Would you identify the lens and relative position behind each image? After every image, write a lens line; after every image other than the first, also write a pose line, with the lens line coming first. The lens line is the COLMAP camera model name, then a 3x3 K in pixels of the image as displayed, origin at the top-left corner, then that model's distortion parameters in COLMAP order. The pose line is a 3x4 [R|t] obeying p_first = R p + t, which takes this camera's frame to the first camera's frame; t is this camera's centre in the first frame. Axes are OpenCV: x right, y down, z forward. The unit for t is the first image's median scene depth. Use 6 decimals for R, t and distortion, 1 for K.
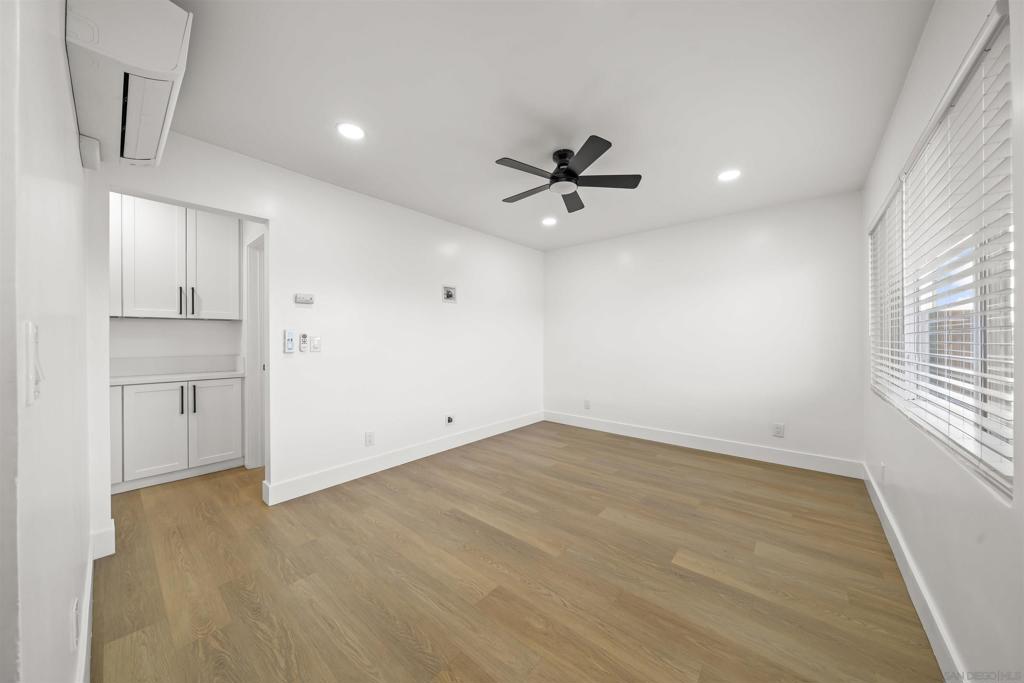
lens RADIAL K [[347.5, 0, 508.3], [0, 347.5, 337.9], [0, 0, 1]] dist [-0.008725, -0.000002]
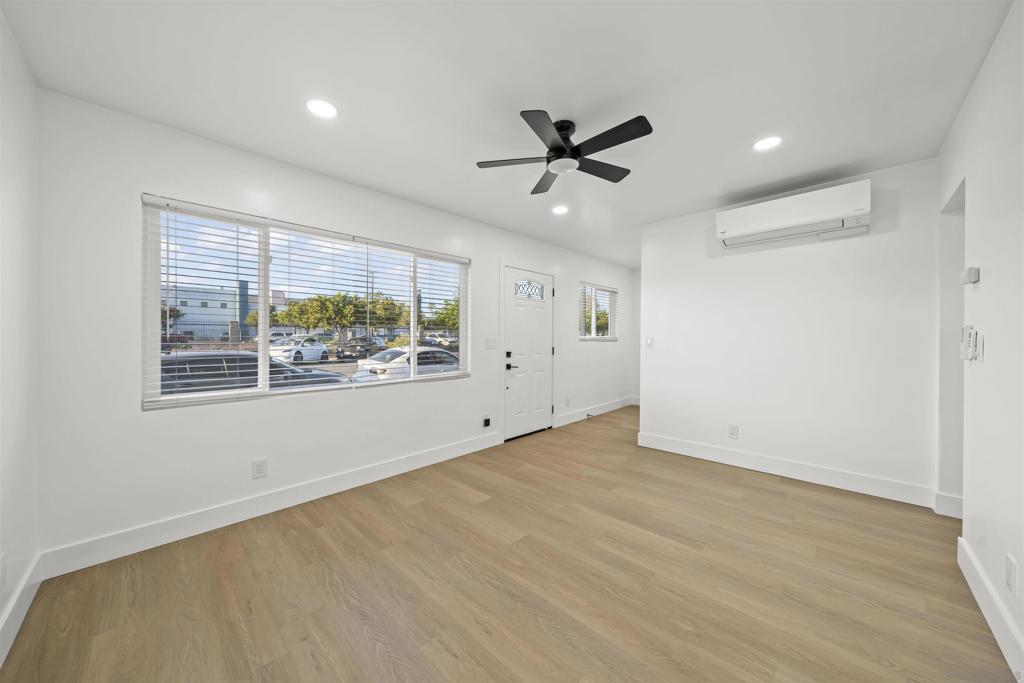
lens RADIAL K [[347.5, 0, 508.3], [0, 347.5, 337.9], [0, 0, 1]] dist [-0.008725, -0.000002]
pose [[-0.997911, -0.000390, 0.064607, 0.252707], [-0.000376, 1.000000, 0.000239, -0.002139], [-0.064607, 0.000214, -0.997911, 1.942219]]
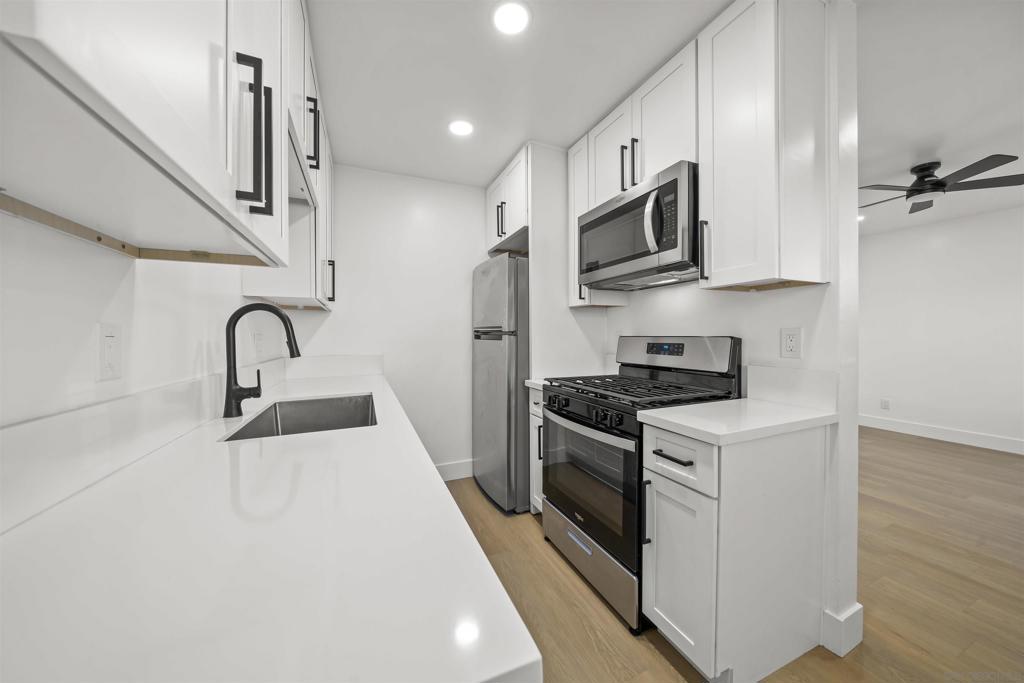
lens RADIAL K [[347.5, 0, 508.3], [0, 347.5, 337.9], [0, 0, 1]] dist [-0.008725, -0.000002]
pose [[0.895984, 0.000967, -0.444085, -0.546080], [0.000941, 0.999991, 0.004077, 0.012397], [0.444085, -0.004071, 0.895975, -0.573175]]
